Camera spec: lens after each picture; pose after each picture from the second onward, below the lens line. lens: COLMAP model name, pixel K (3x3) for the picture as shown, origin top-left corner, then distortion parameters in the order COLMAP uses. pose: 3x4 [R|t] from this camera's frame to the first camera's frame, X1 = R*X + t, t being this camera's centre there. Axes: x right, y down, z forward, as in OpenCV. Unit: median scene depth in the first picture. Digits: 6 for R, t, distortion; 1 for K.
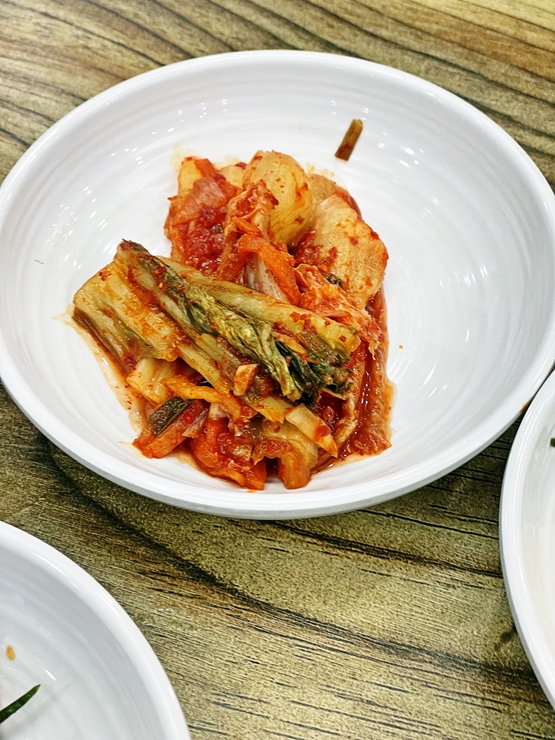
lens RADIAL K [[1096.5, 0, 278.0], [0, 1096.5, 369.9], [0, 0, 1]] dist [0.022881, 0.000000]
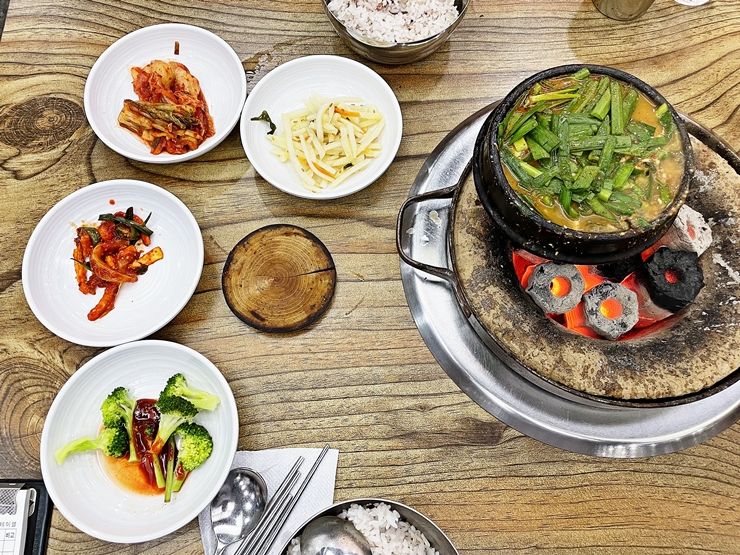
lens RADIAL K [[544.7, 0, 370.6], [0, 544.7, 278.7], [0, 0, 1]] dist [0.009728, -0.006122]
pose [[0.928475, -0.347923, 0.129938, 0.180786], [0.287936, 0.895317, 0.339853, 0.033121], [-0.234579, -0.278132, 0.931459, -1.073685]]
